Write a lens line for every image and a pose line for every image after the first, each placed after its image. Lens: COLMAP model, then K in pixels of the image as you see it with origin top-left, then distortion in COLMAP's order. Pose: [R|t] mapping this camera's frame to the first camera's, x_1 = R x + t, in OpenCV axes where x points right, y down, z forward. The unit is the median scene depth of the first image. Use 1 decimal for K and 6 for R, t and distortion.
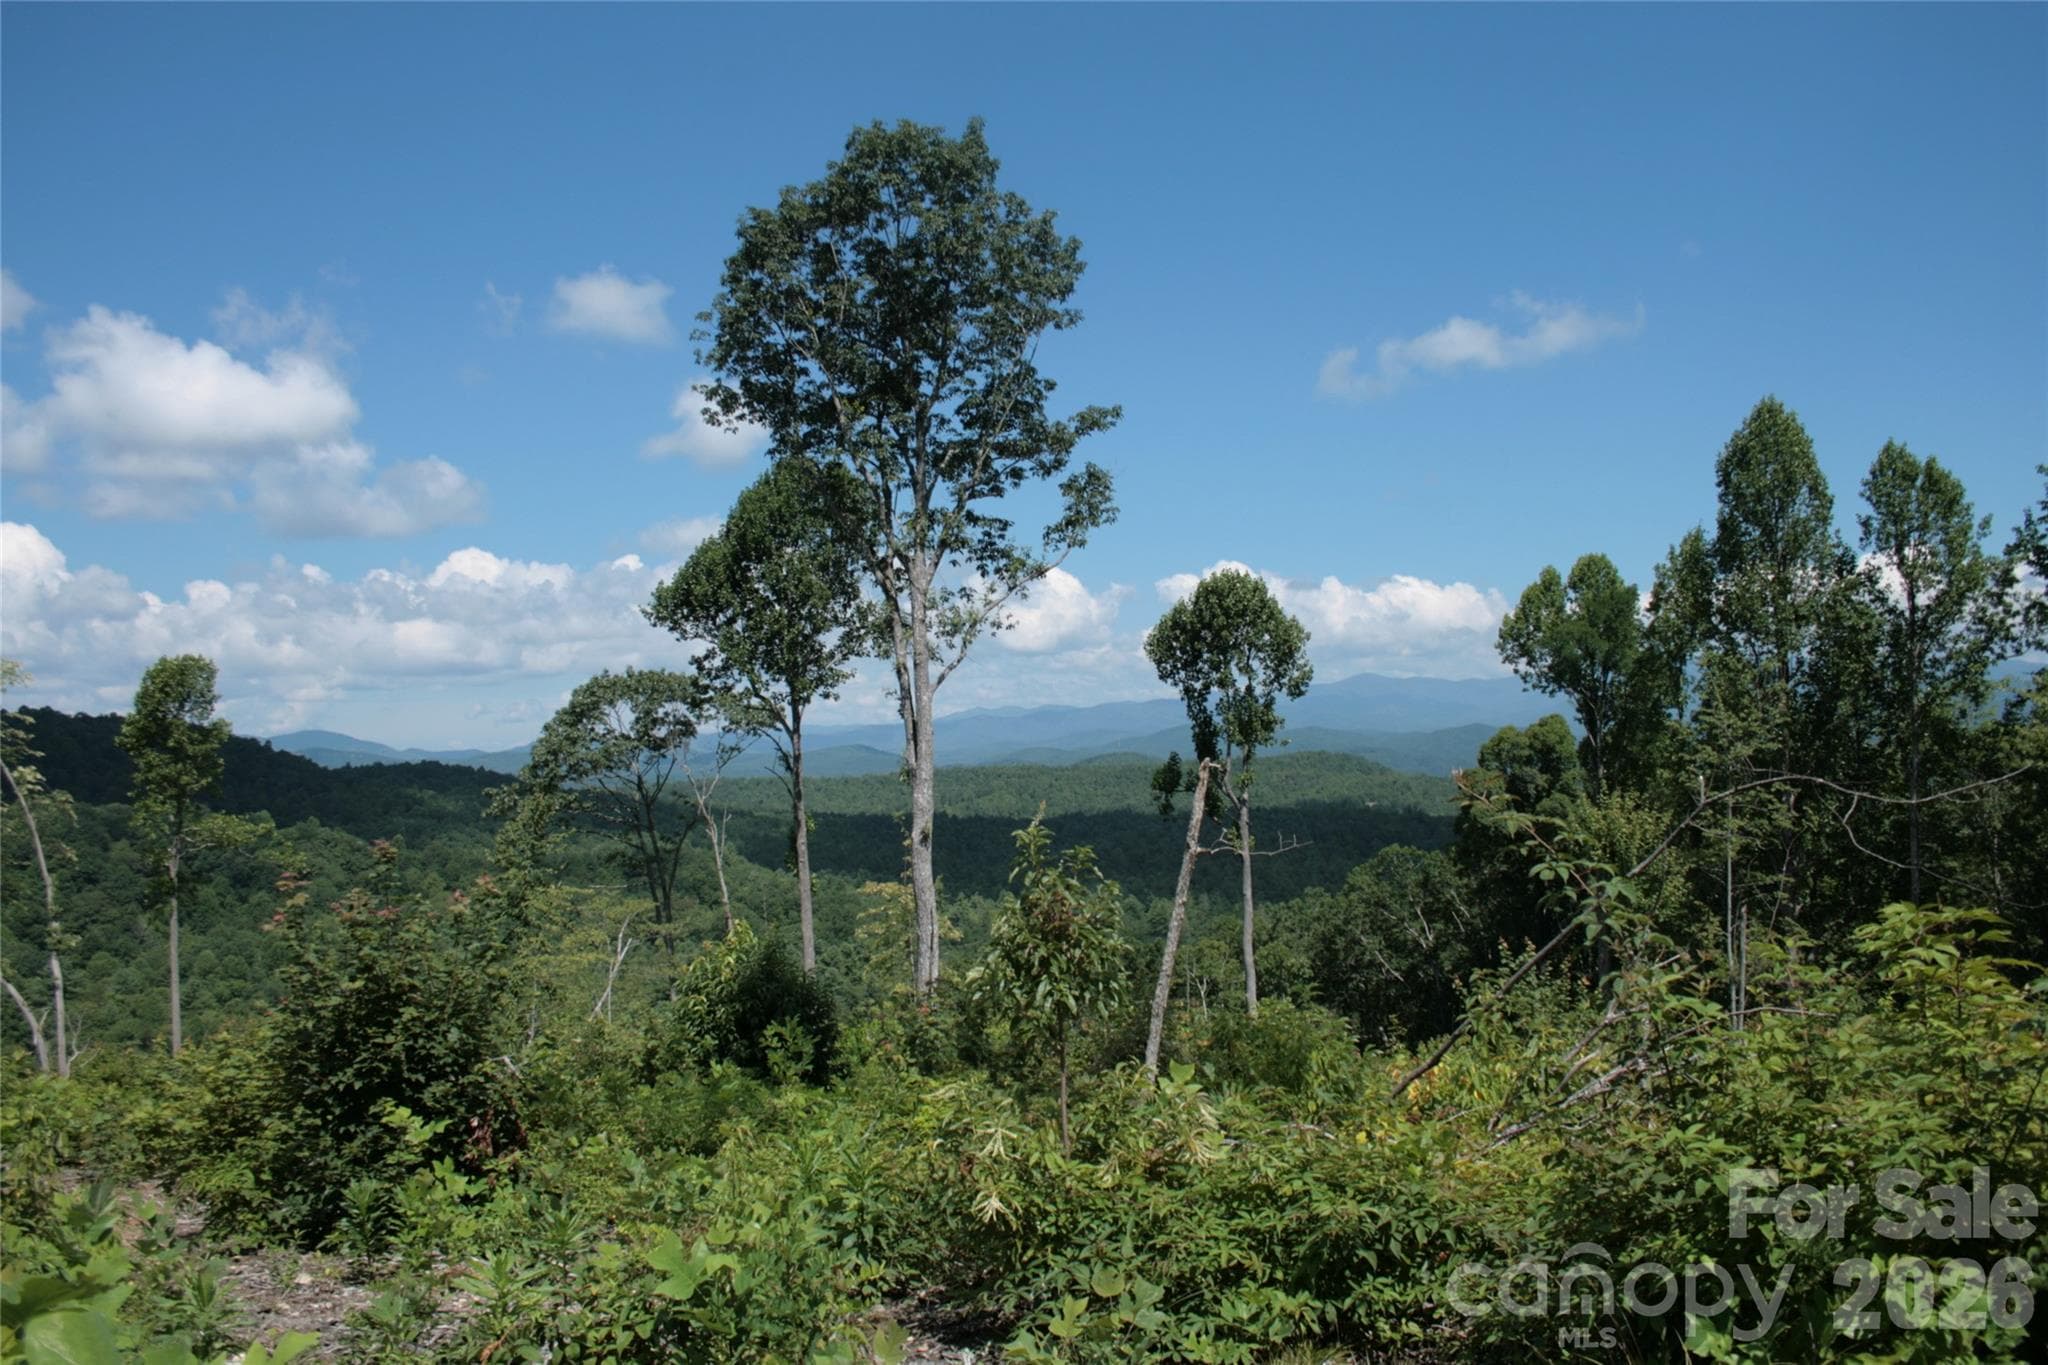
lens RADIAL K [[1642.7, 0, 1025.8], [0, 1642.7, 661.0], [0, 0, 1]] dist [-0.056462, -0.016596]
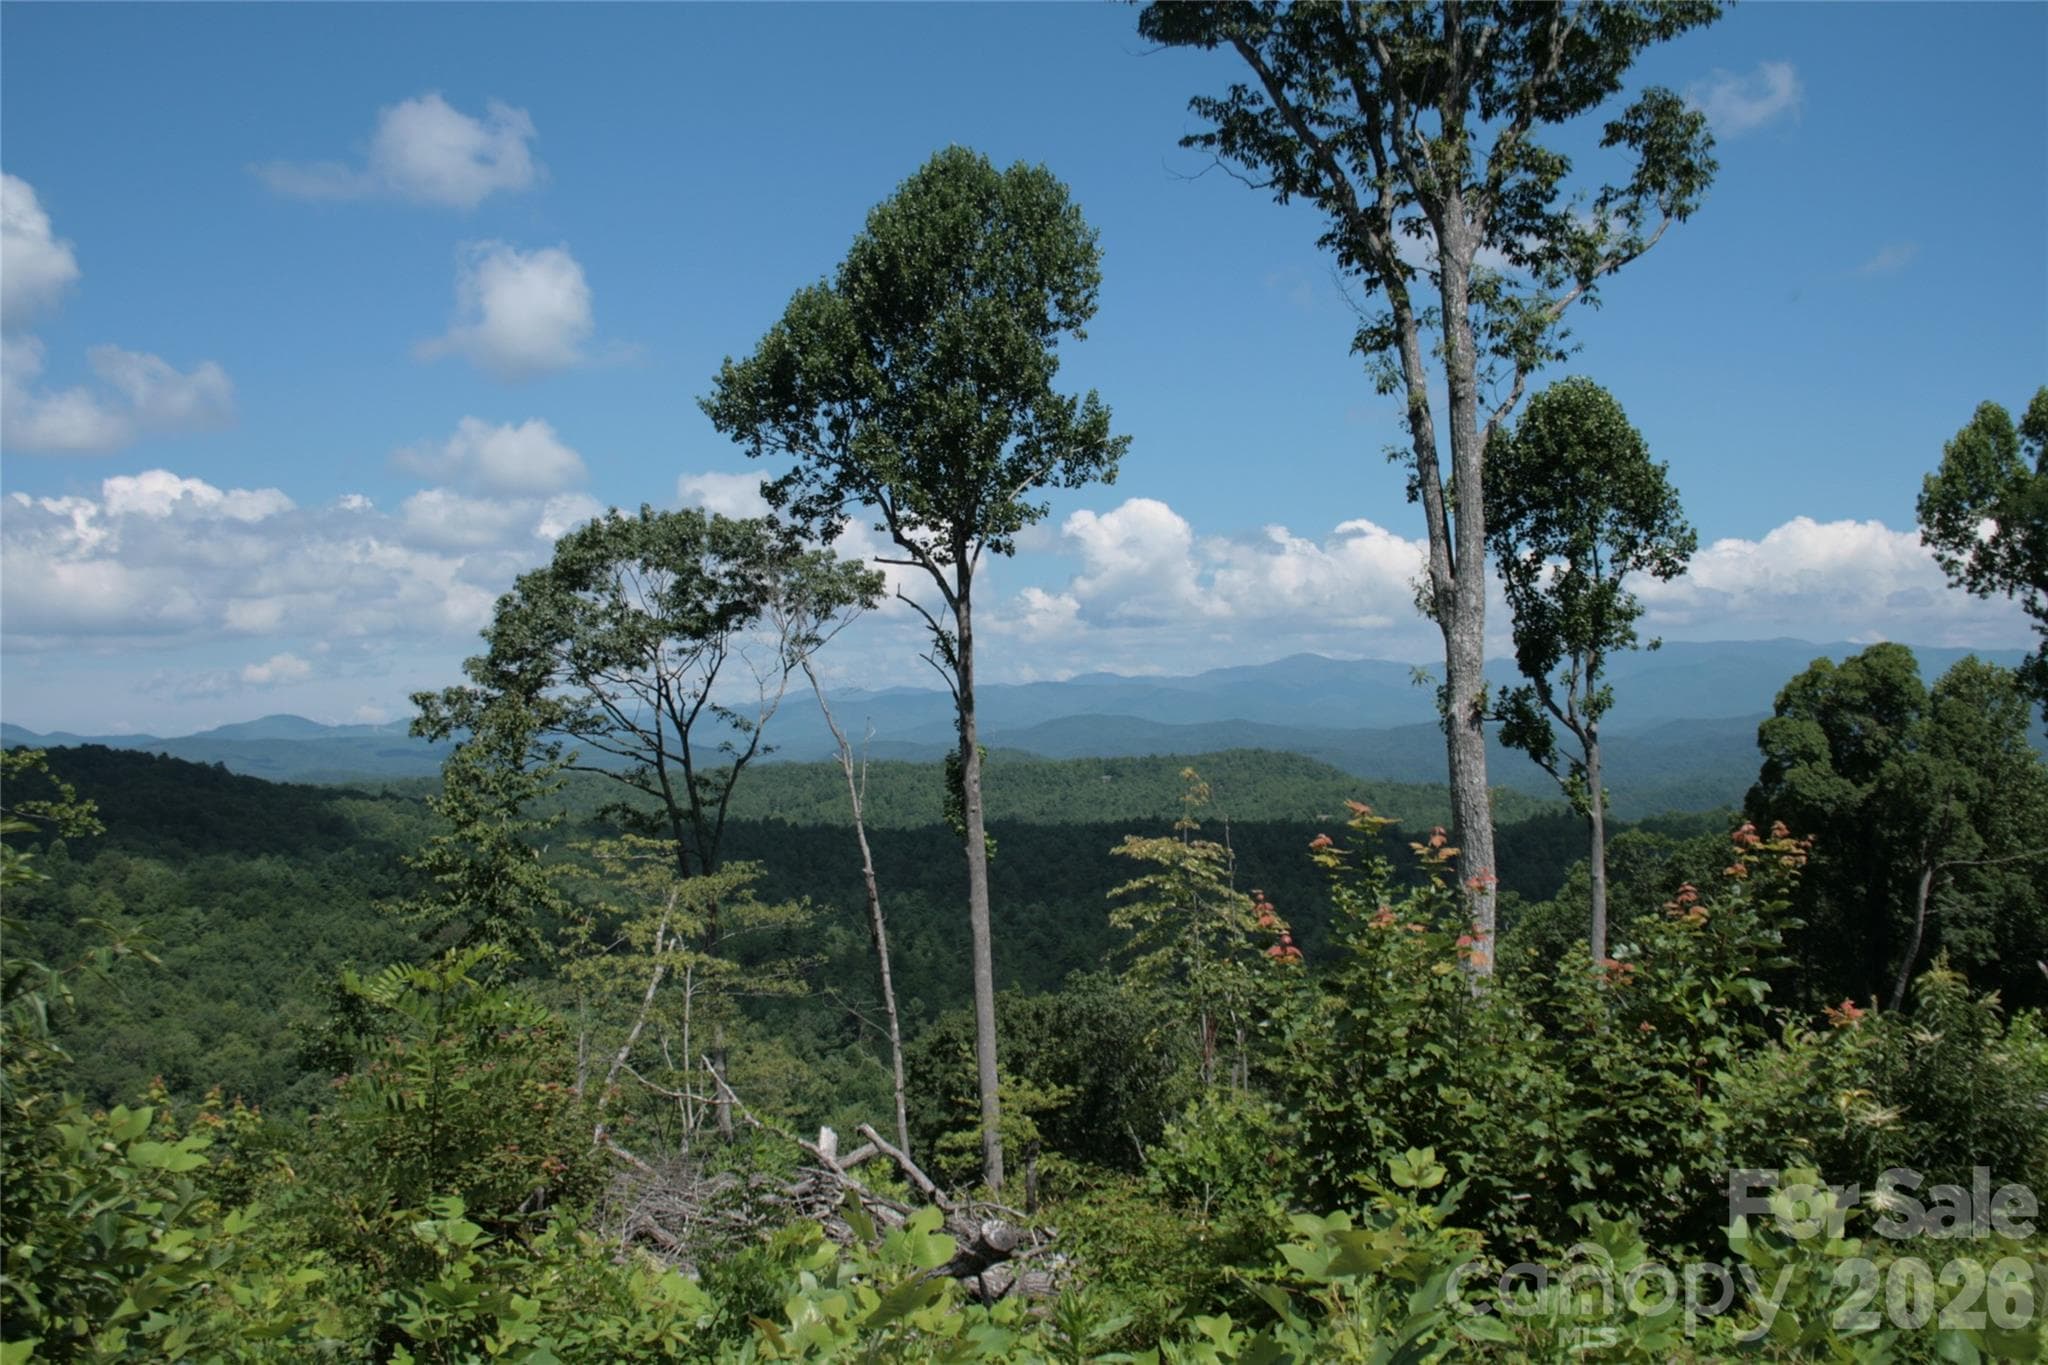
lens RADIAL K [[2110.6, 0, 1020.1], [0, 2110.6, 664.7], [0, 0, 1]] dist [-0.050336, 0.000000]
pose [[0.997332, 0.015268, 0.071384, -0.174732], [-0.016396, 0.999749, 0.015241, 0.055050], [-0.071134, -0.016371, 0.997332, 0.209515]]
